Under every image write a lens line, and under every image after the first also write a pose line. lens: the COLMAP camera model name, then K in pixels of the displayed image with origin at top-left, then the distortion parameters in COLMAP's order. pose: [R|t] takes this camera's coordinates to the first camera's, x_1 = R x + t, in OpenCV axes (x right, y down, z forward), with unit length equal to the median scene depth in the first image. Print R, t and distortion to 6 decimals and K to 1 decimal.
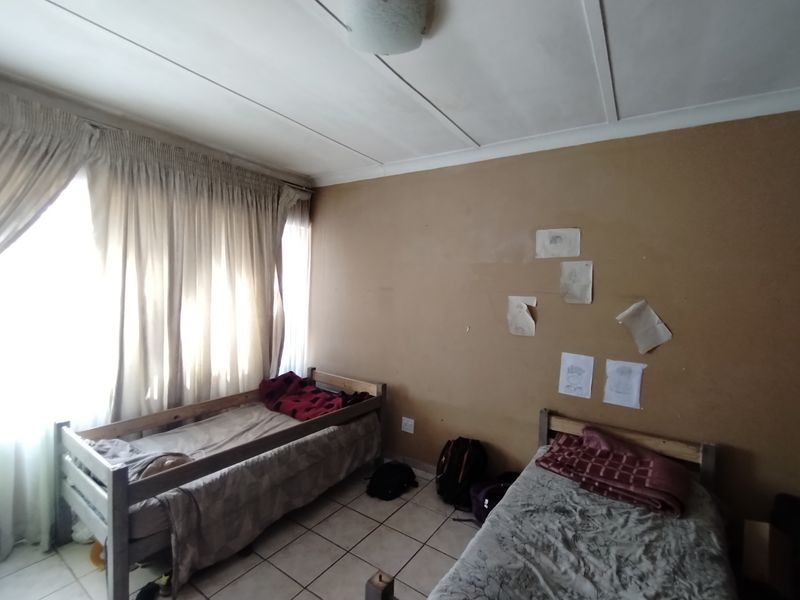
lens RADIAL K [[372.7, 0, 400.0], [0, 372.7, 300.0], [0, 0, 1]] dist [-0.000540, -0.000086]
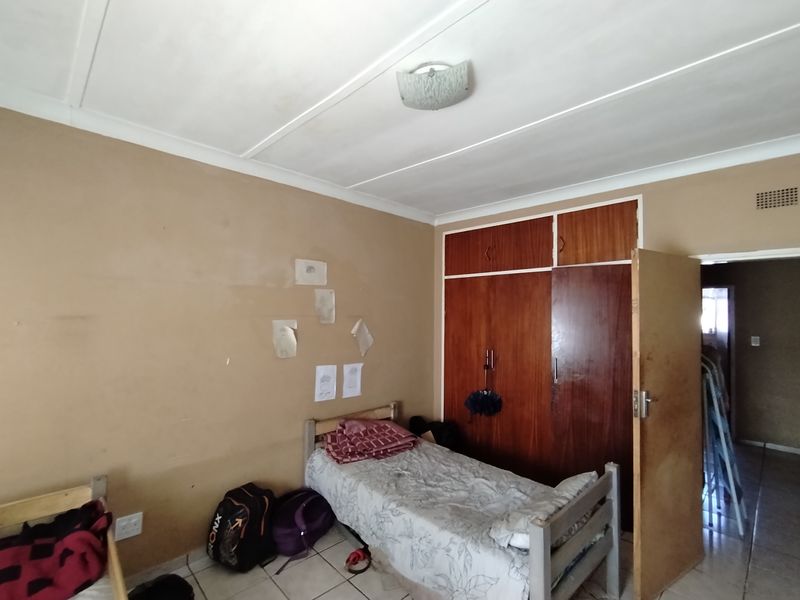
lens RADIAL K [[372.7, 0, 400.0], [0, 372.7, 300.0], [0, 0, 1]] dist [-0.000540, -0.000086]
pose [[0.209557, 0.002989, 0.977792, -0.683117], [0.029580, 0.999518, -0.009395, -0.050693], [-0.977349, 0.030892, 0.209368, 0.515002]]
